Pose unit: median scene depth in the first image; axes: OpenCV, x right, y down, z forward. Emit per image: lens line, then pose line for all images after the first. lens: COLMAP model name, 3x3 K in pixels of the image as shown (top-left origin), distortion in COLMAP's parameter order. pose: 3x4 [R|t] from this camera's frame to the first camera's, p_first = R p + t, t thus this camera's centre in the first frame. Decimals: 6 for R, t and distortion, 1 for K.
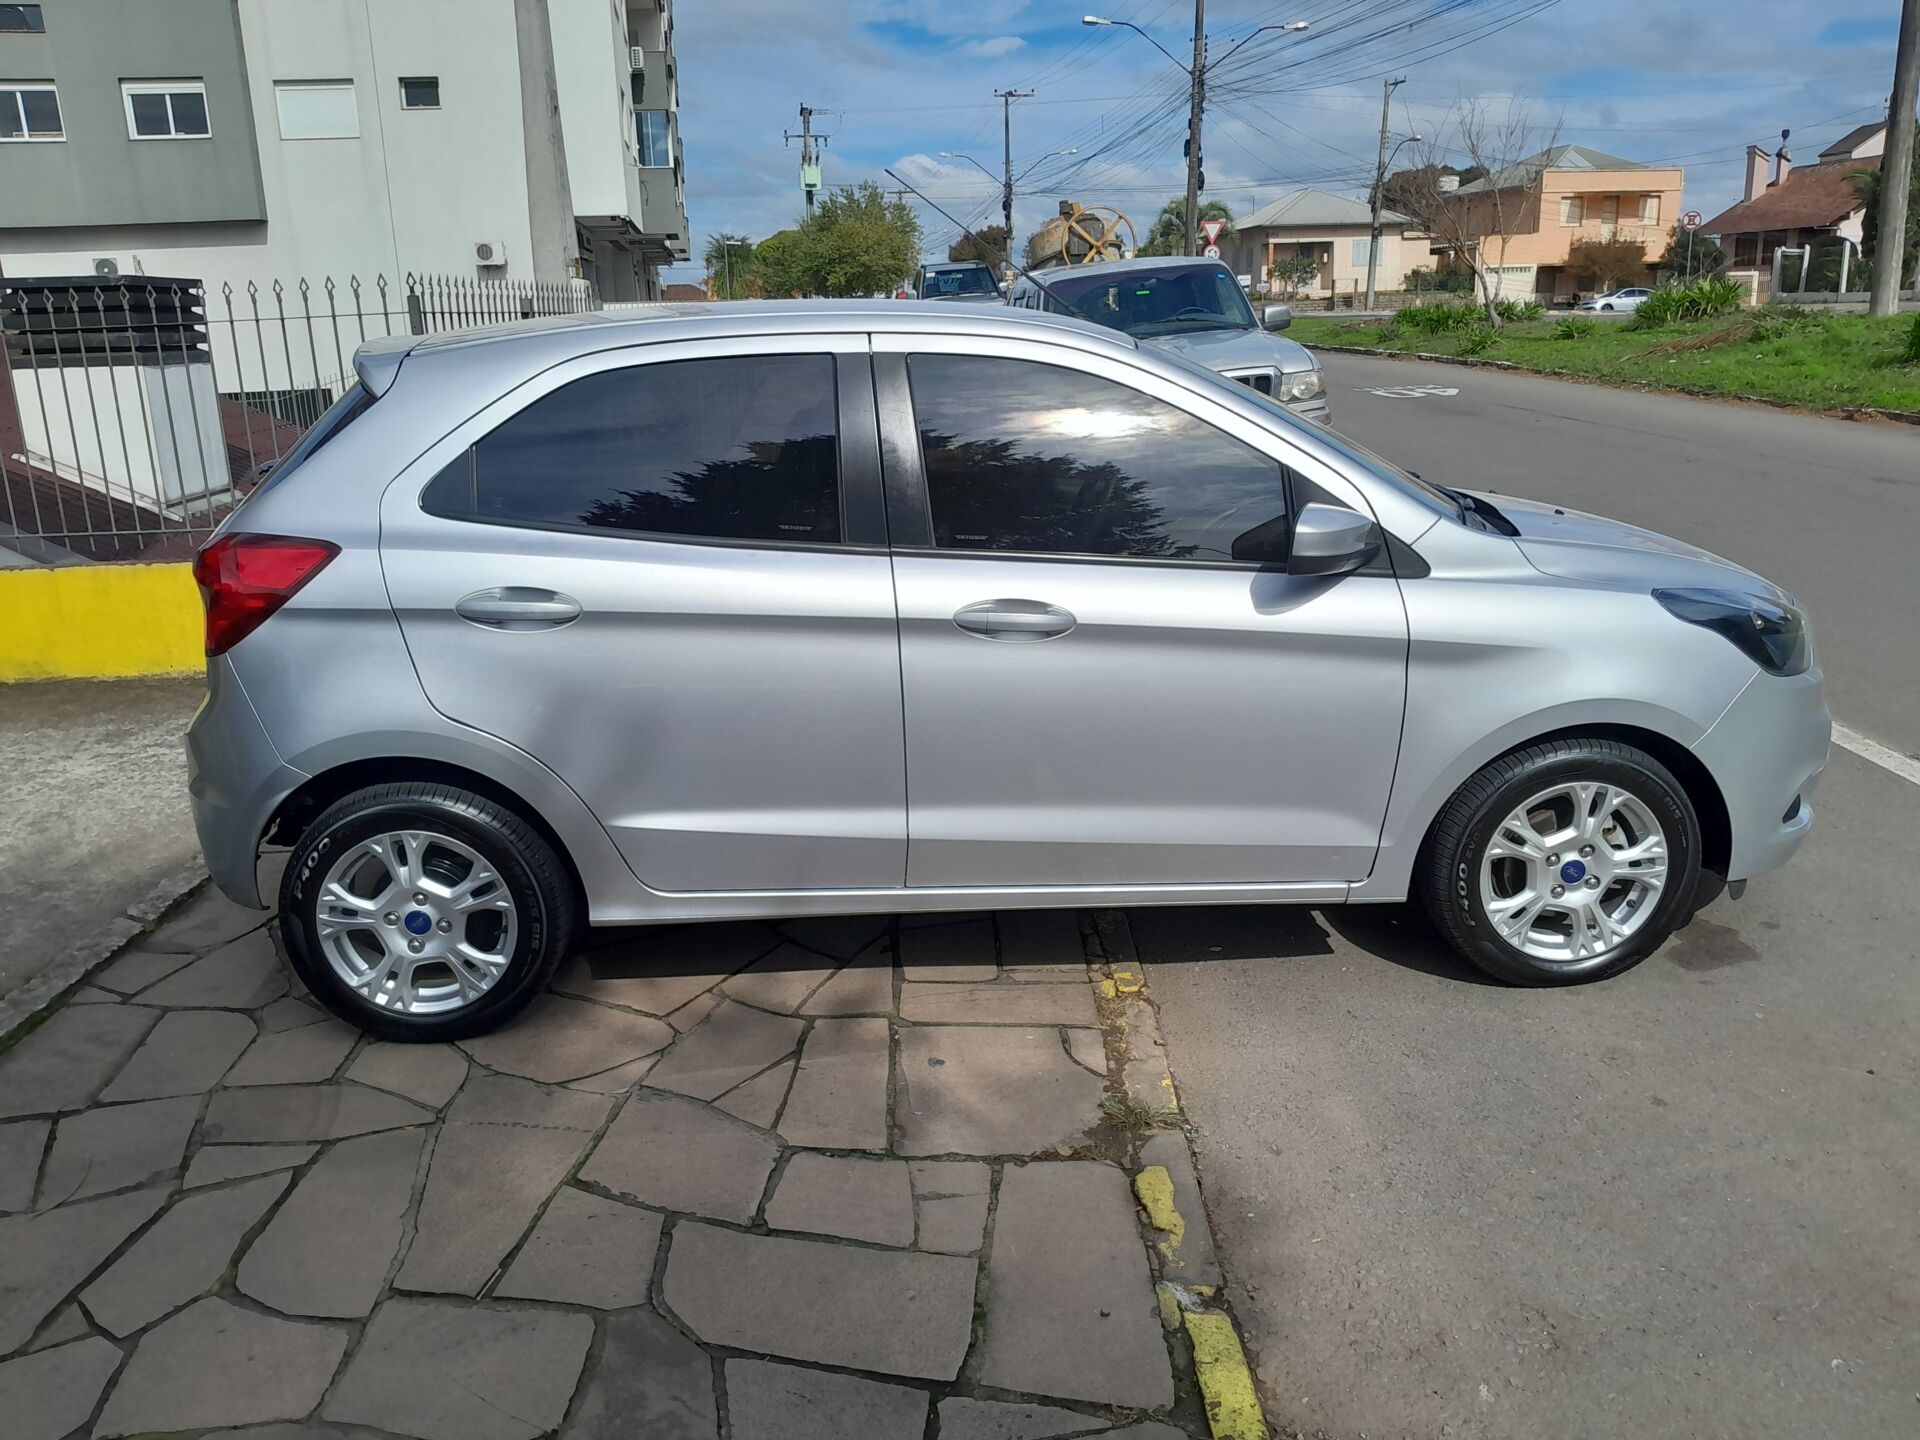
lens RADIAL K [[1518.3, 0, 949.4], [0, 1518.3, 710.4], [0, 0, 1]] dist [0.009227, -0.038874]
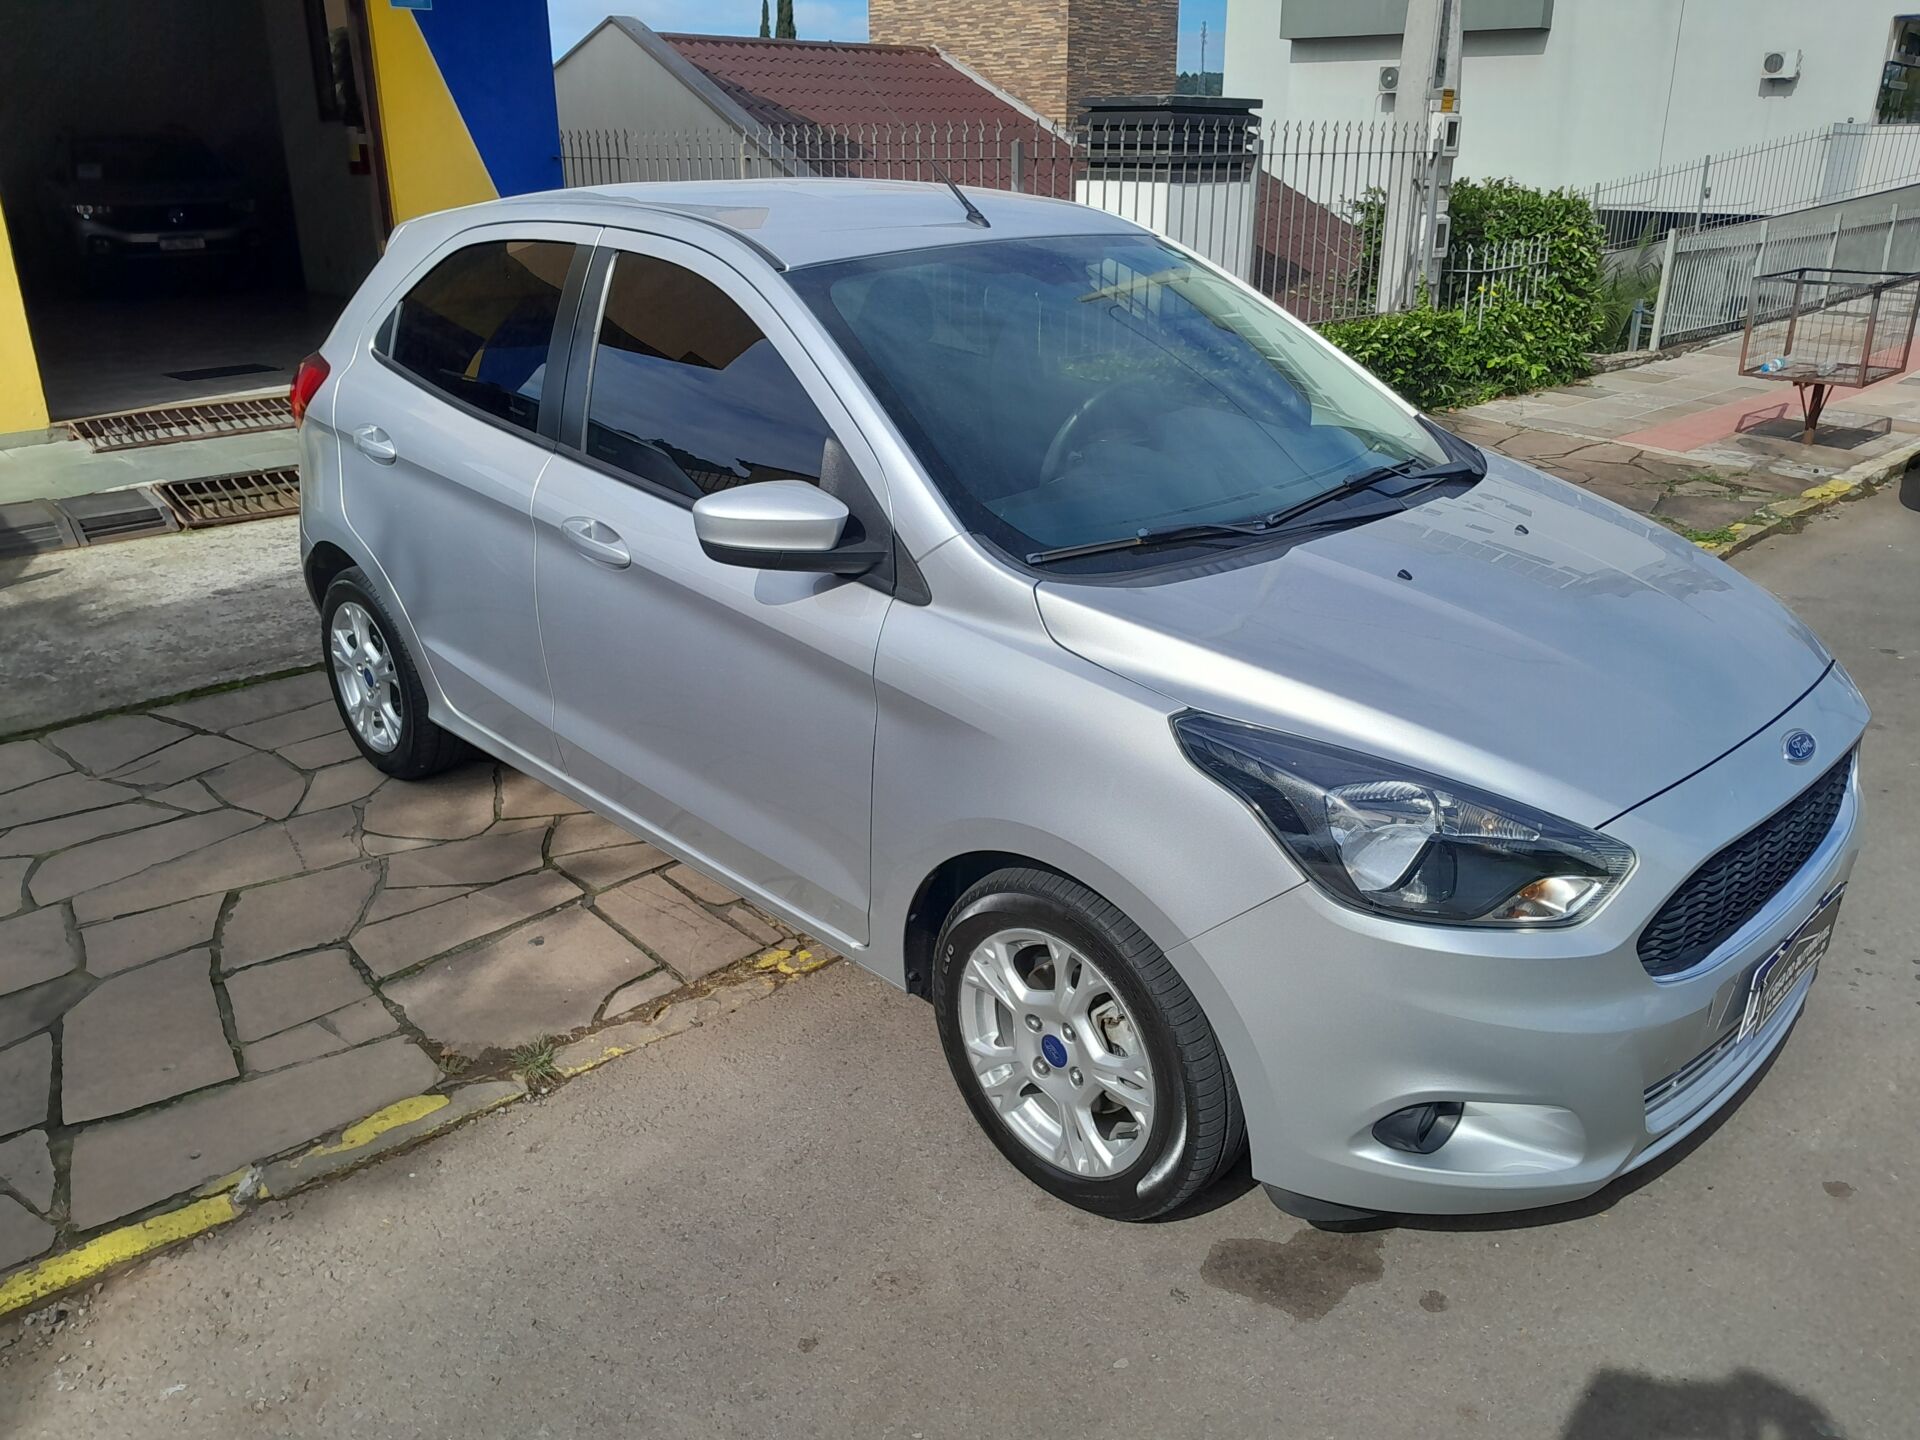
lens RADIAL K [[1518.3, 0, 951.0], [0, 1518.3, 736.5], [0, 0, 1]] dist [0.009227, -0.038874]
pose [[0.655517, 0.302712, -0.691854, 0.897055], [-0.209313, 0.953081, 0.218689, -0.200344], [0.725593, 0.001459, 0.688122, 0.501530]]
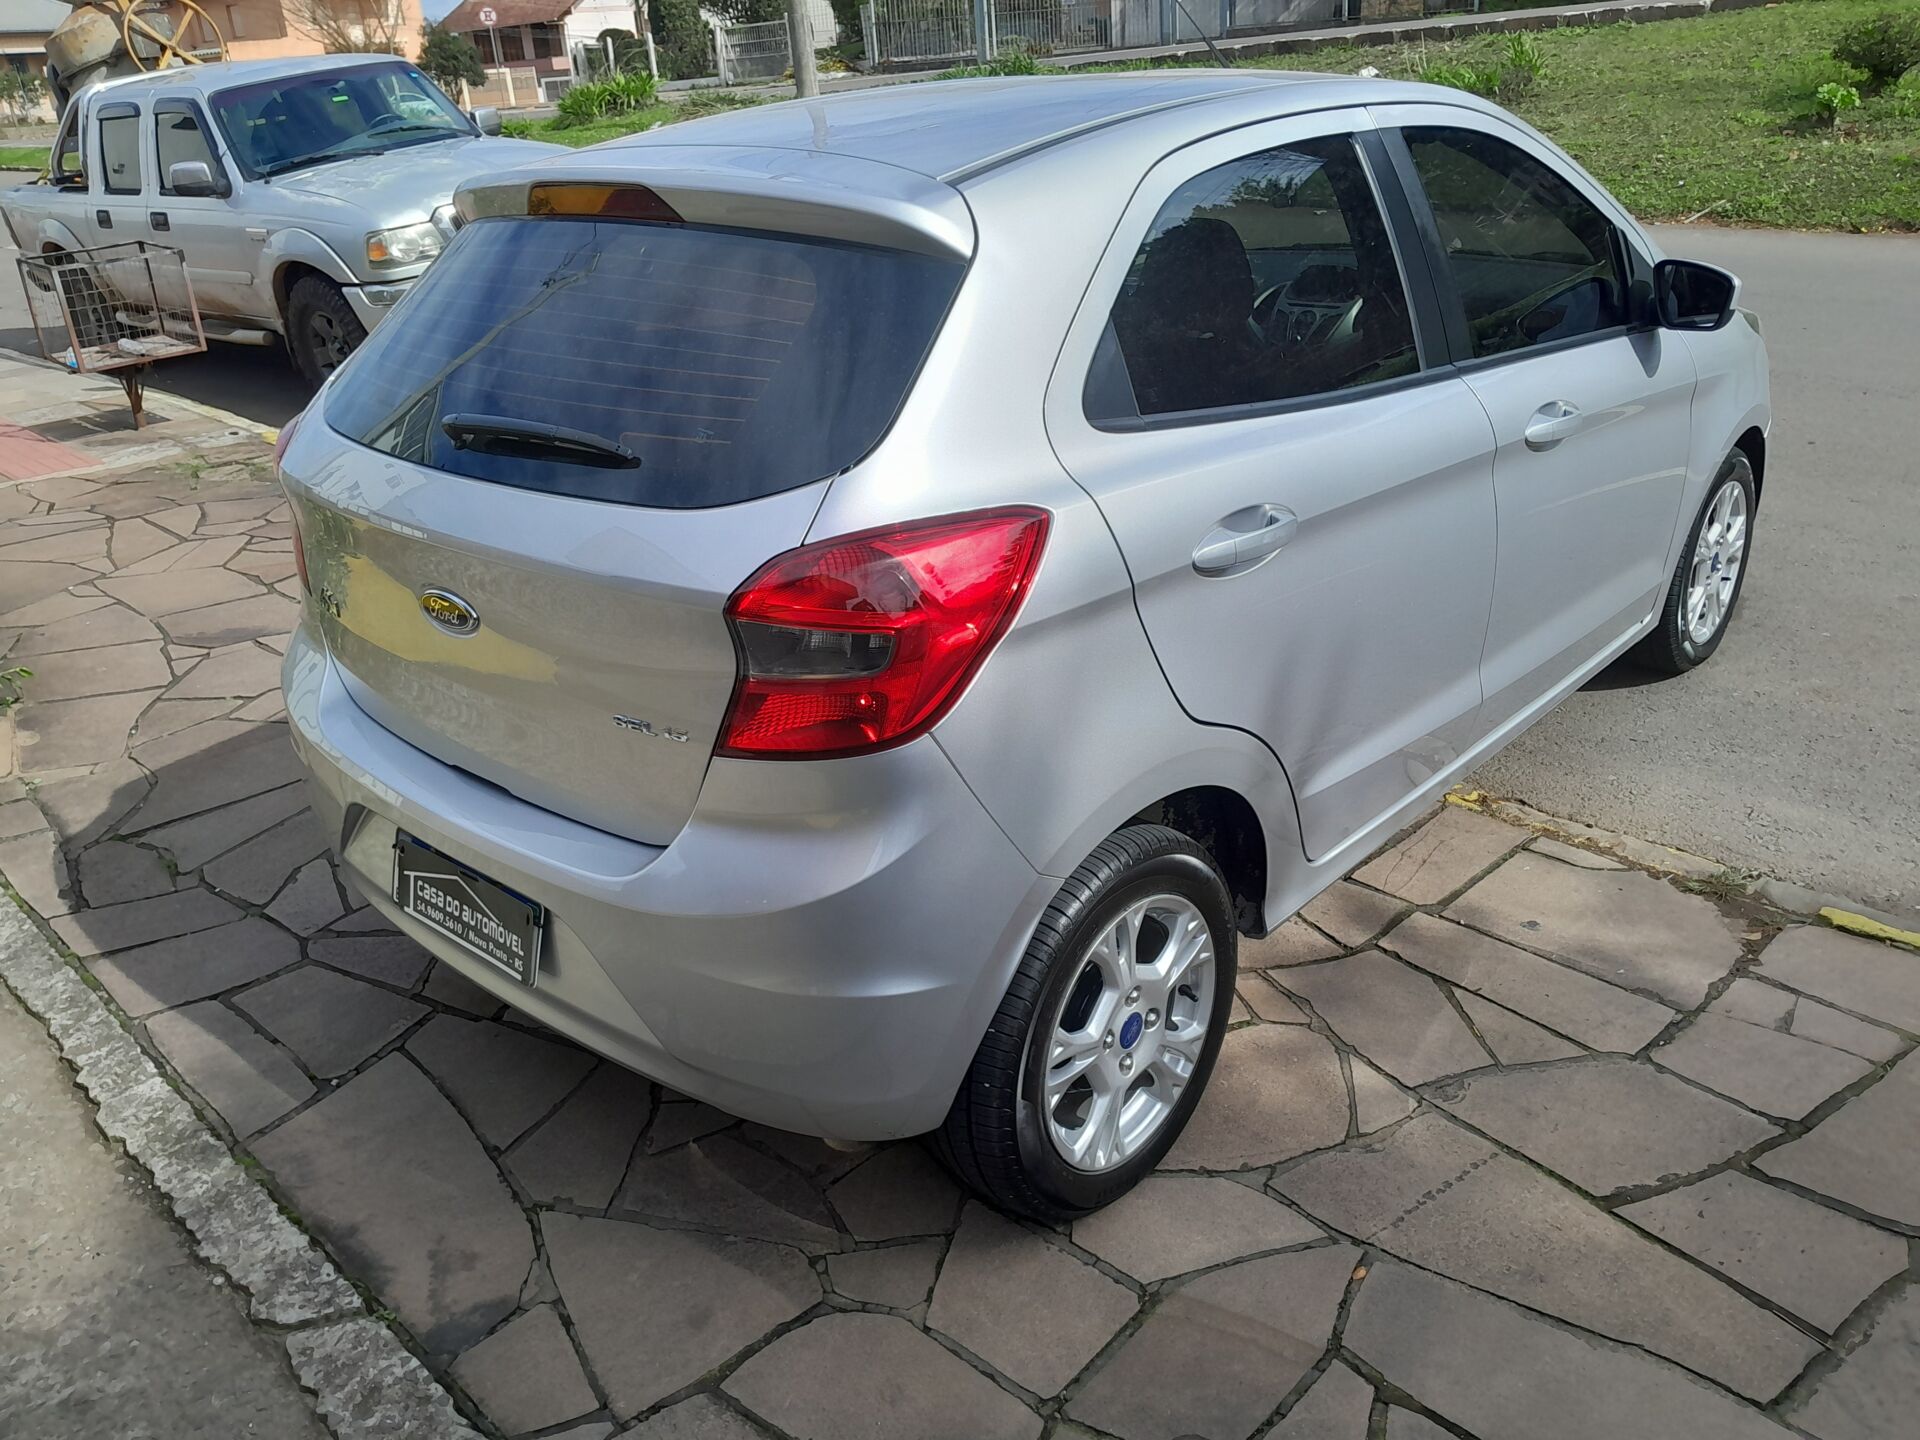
lens RADIAL K [[1518.3, 0, 974.4], [0, 1518.3, 719.6], [0, 0, 1]] dist [0.009227, -0.038874]
pose [[0.703367, -0.303766, 0.642652, -0.829008], [0.225532, 0.952745, 0.203500, -0.154590], [-0.674099, 0.001803, 0.738638, 0.568474]]
